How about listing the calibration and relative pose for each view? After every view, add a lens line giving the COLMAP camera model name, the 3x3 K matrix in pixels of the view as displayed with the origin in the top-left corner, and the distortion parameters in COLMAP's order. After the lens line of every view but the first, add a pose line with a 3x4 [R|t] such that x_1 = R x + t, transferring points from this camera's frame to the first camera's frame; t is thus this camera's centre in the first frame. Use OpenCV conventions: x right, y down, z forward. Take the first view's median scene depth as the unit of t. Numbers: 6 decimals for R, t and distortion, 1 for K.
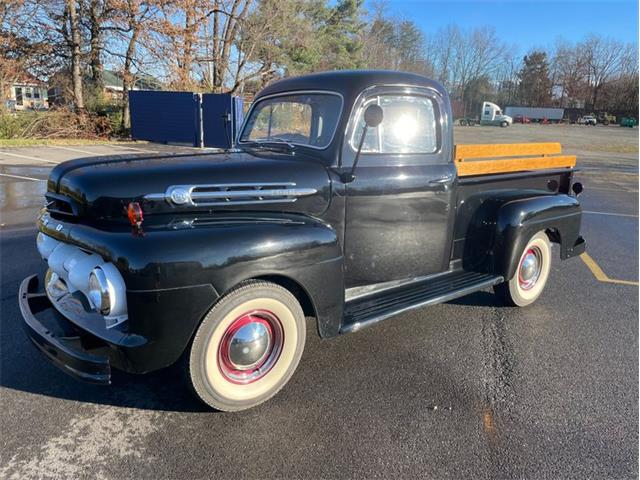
lens RADIAL K [[488.0, 0, 318.4], [0, 488.0, 232.0], [0, 0, 1]] dist [0.092716, -0.124154]
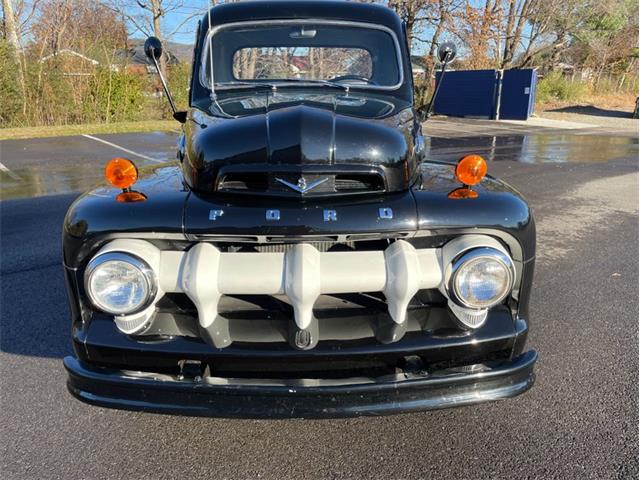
lens RADIAL K [[488.0, 0, 318.4], [0, 488.0, 232.0], [0, 0, 1]] dist [0.092716, -0.124154]
pose [[0.874086, 0.100162, -0.475333, -0.155979], [-0.079953, 0.994831, 0.062606, 0.193709], [0.479147, -0.016719, 0.877576, -0.801982]]
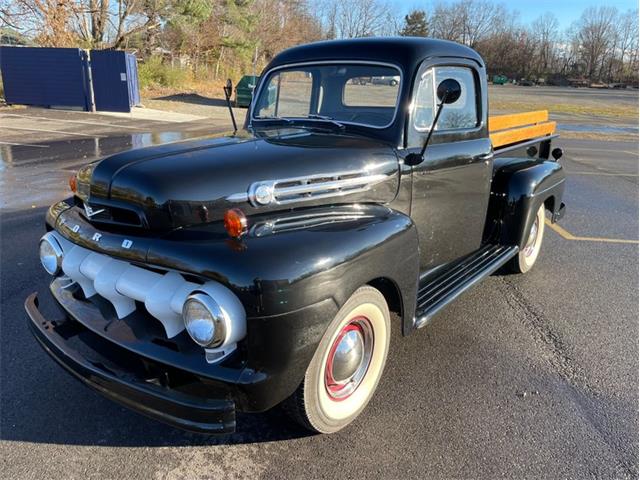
lens RADIAL K [[488.0, 0, 318.4], [0, 488.0, 232.0], [0, 0, 1]] dist [0.092716, -0.124154]
pose [[0.975535, -0.068910, 0.208764, -0.194570], [0.052269, 0.995076, 0.084211, -0.039304], [-0.213539, -0.071239, 0.974334, 0.085419]]
